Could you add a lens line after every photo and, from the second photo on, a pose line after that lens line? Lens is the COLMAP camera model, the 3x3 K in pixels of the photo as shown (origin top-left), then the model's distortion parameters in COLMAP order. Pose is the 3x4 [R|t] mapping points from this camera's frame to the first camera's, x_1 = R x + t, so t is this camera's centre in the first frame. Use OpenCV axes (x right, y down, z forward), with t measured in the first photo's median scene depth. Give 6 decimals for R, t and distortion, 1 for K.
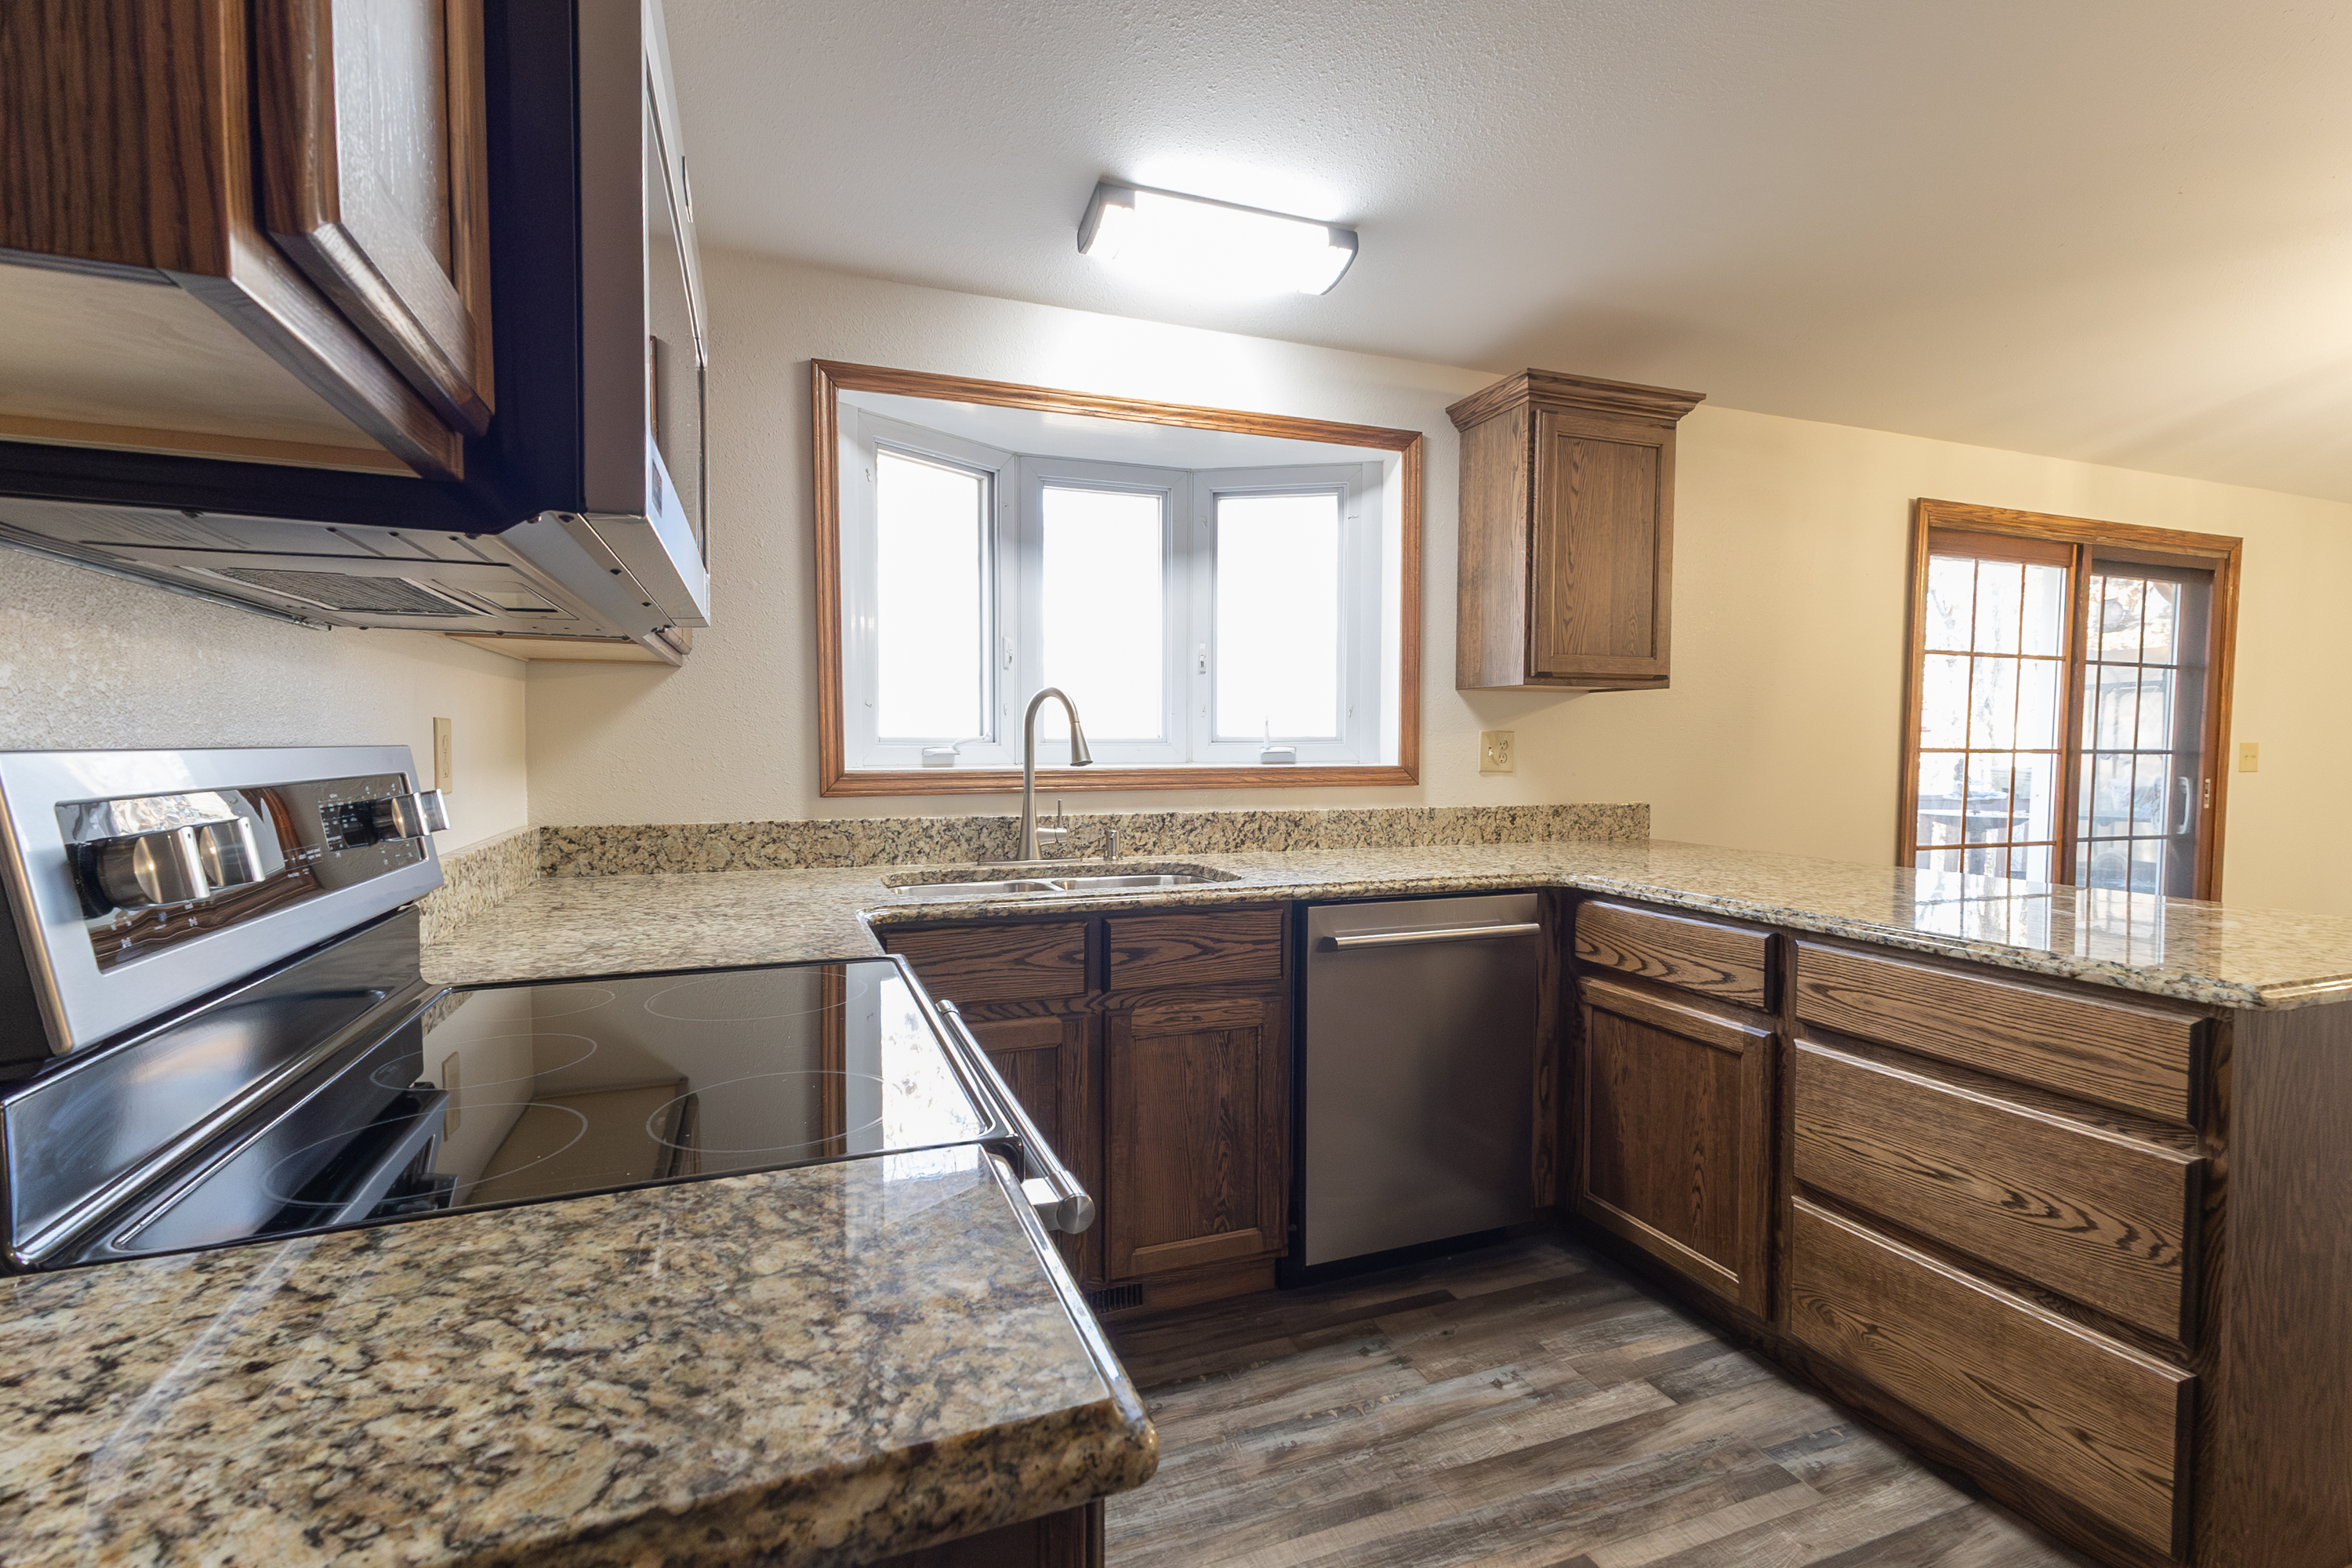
lens RADIAL K [[1065.1, 0, 1195.6], [0, 1065.1, 786.5], [0, 0, 1]] dist [0.014013, -0.000530]
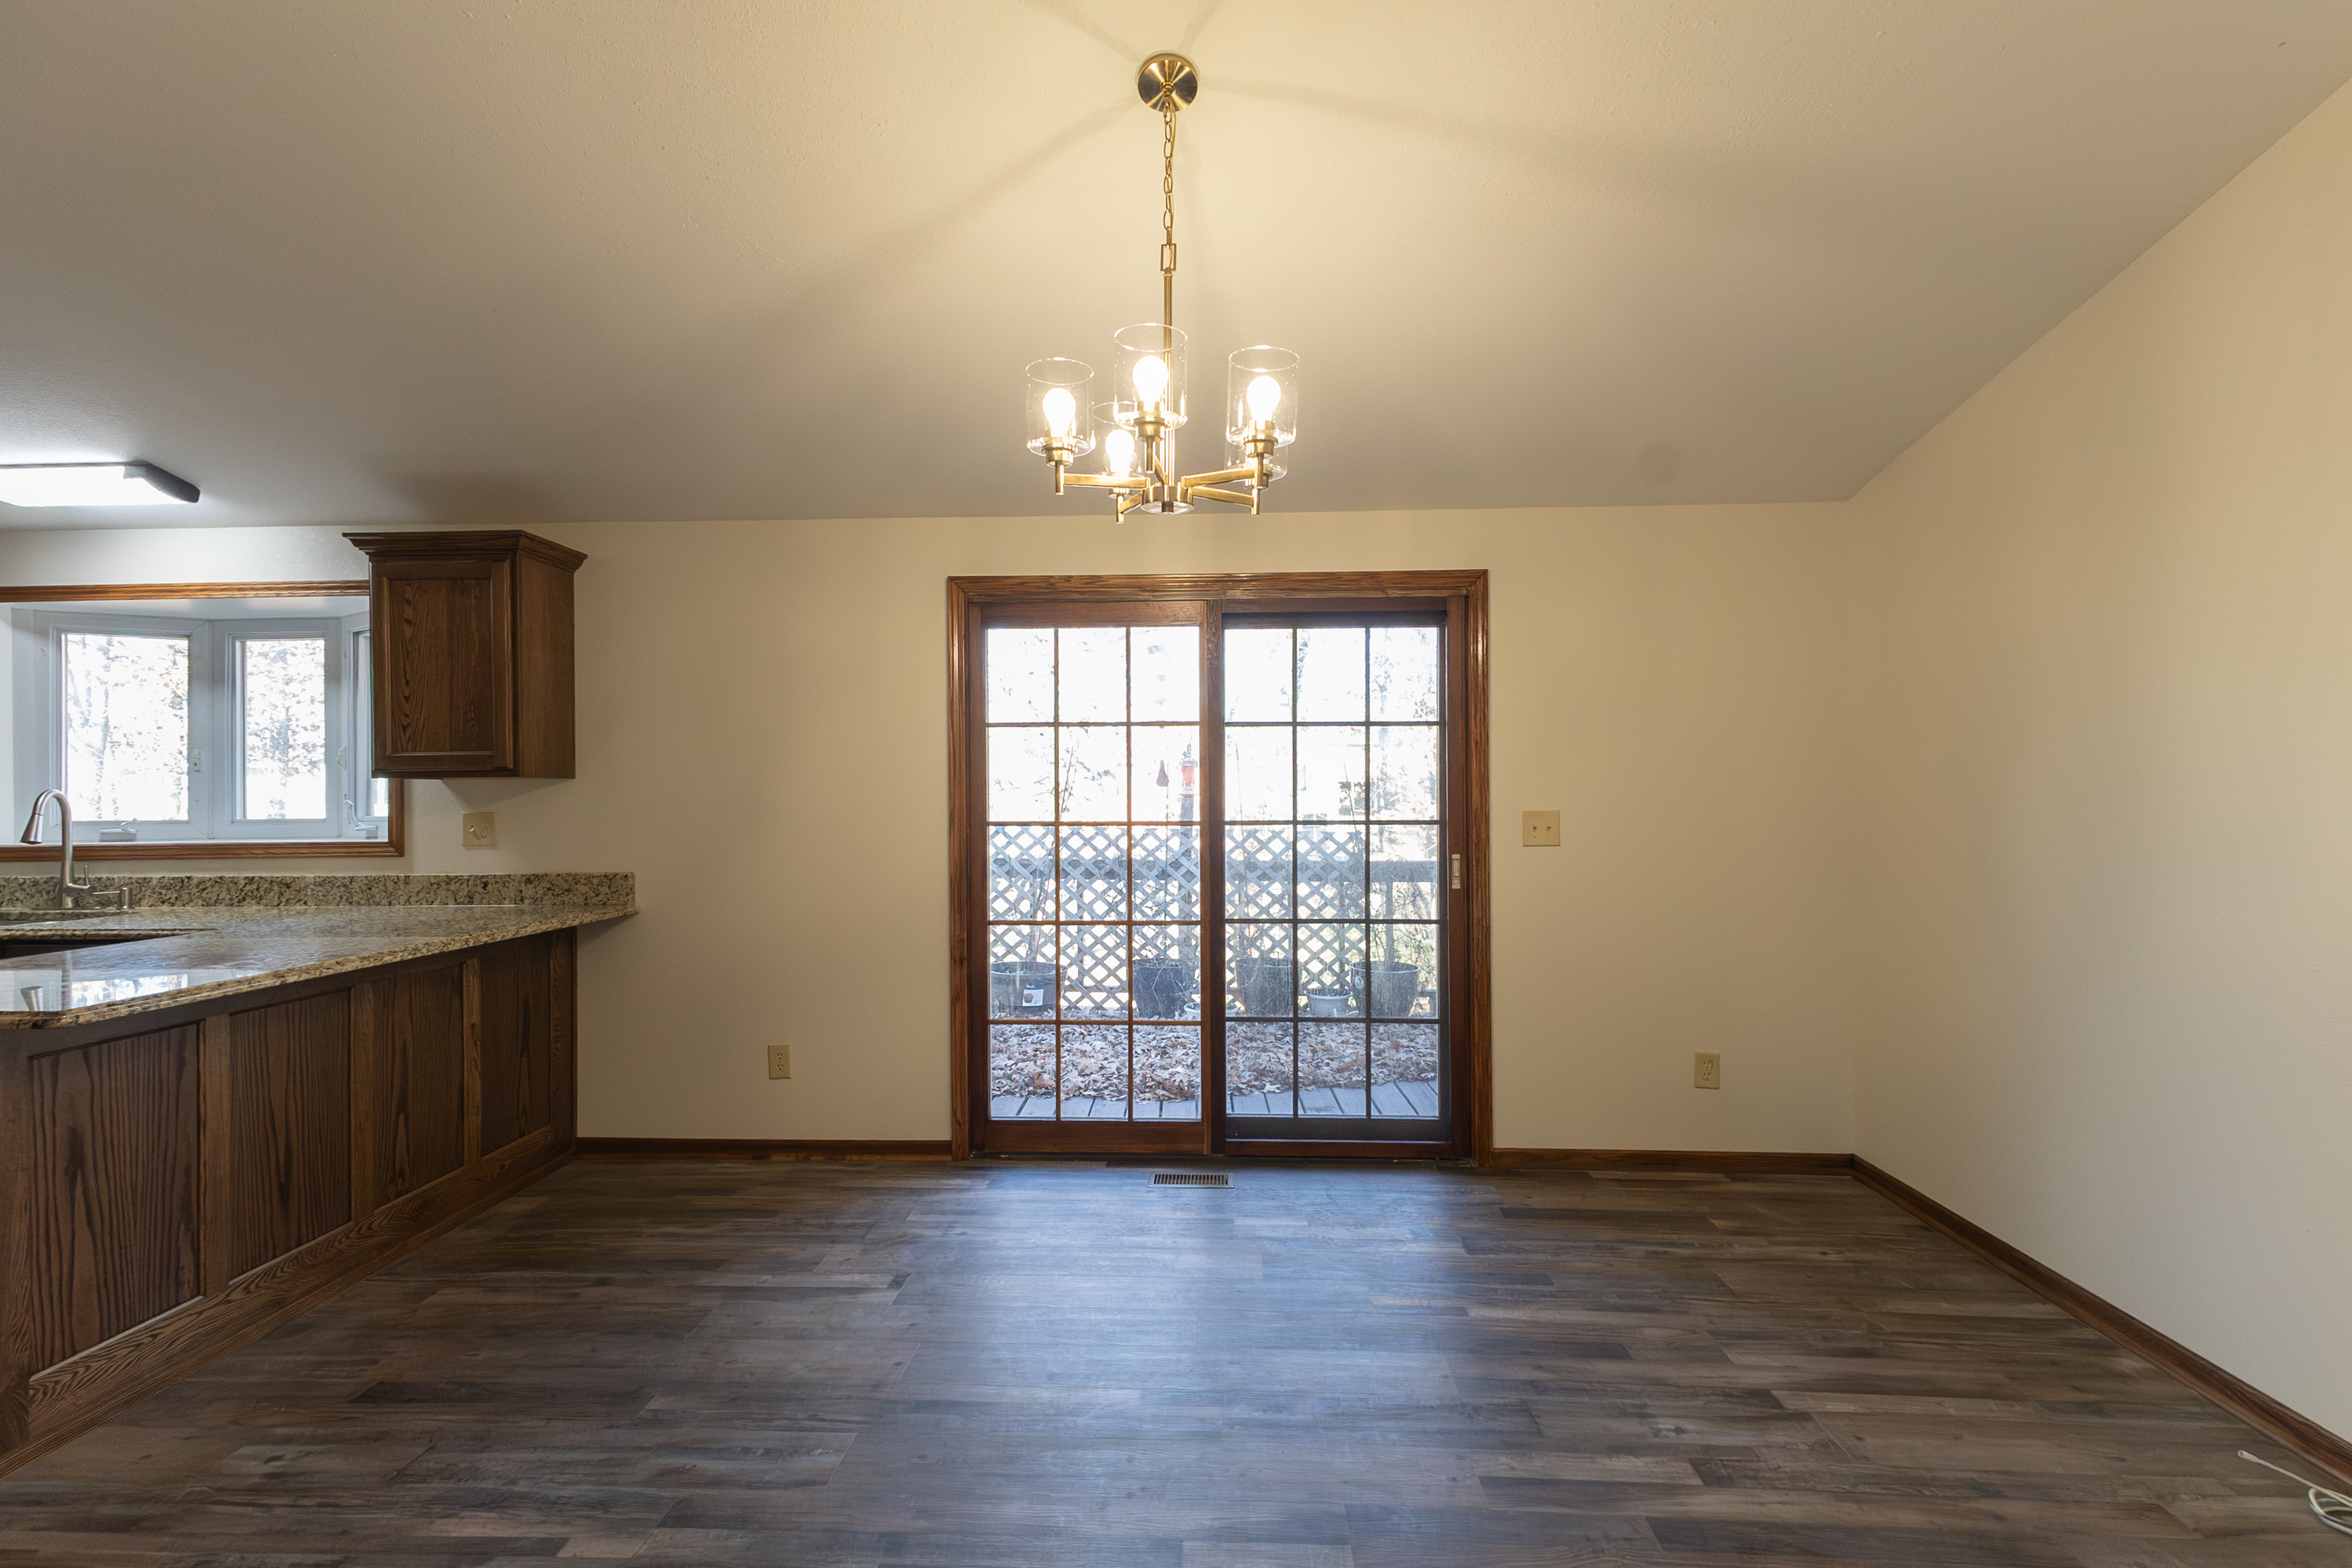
lens RADIAL K [[1065.1, 0, 1195.6], [0, 1065.1, 786.5], [0, 0, 1]] dist [0.014013, -0.000530]
pose [[0.917206, -0.013853, -0.398173, 1.538448], [-0.004096, 0.999015, -0.044192, -0.031242], [0.398393, 0.042164, 0.916245, 0.210230]]
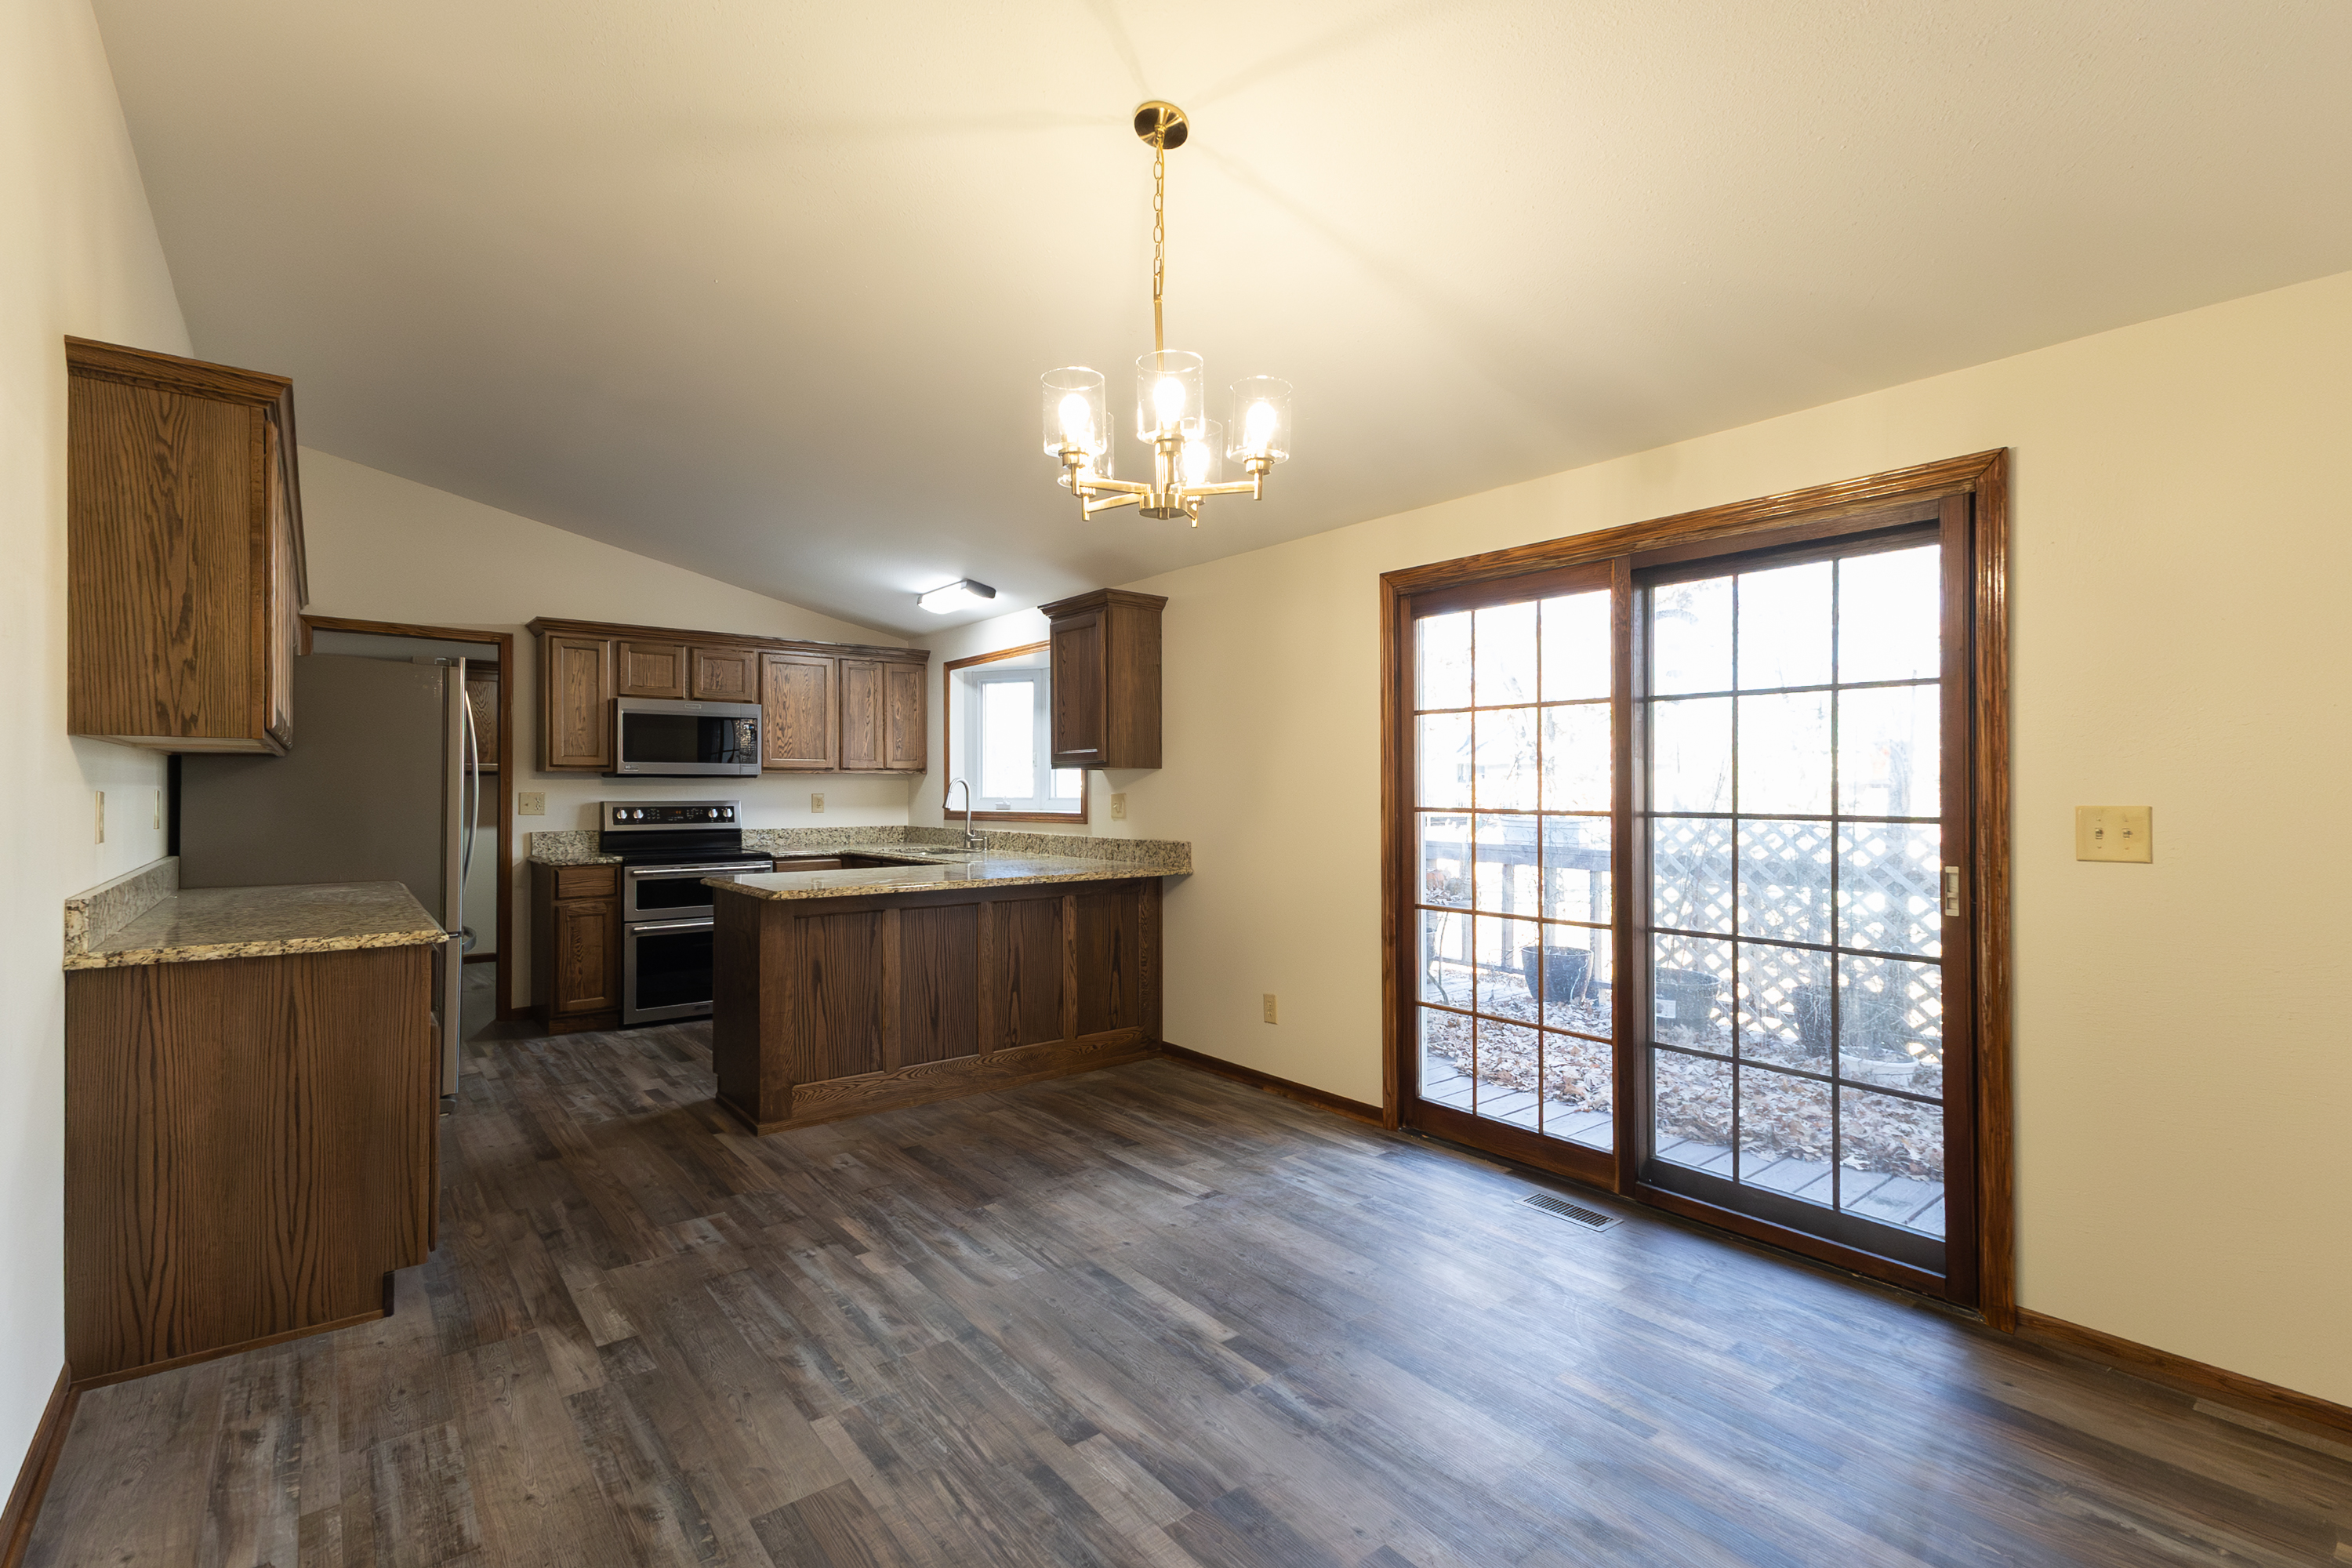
lens RADIAL K [[1073.8, 0, 1188.1], [0, 1073.8, 785.2], [0, 0, 1]] dist [0.009665, -0.000483]
pose [[0.305753, -0.009334, -0.952065, 1.953878], [-0.035619, 0.999140, -0.021235, -0.033602], [0.951444, 0.040405, 0.305158, 0.597625]]
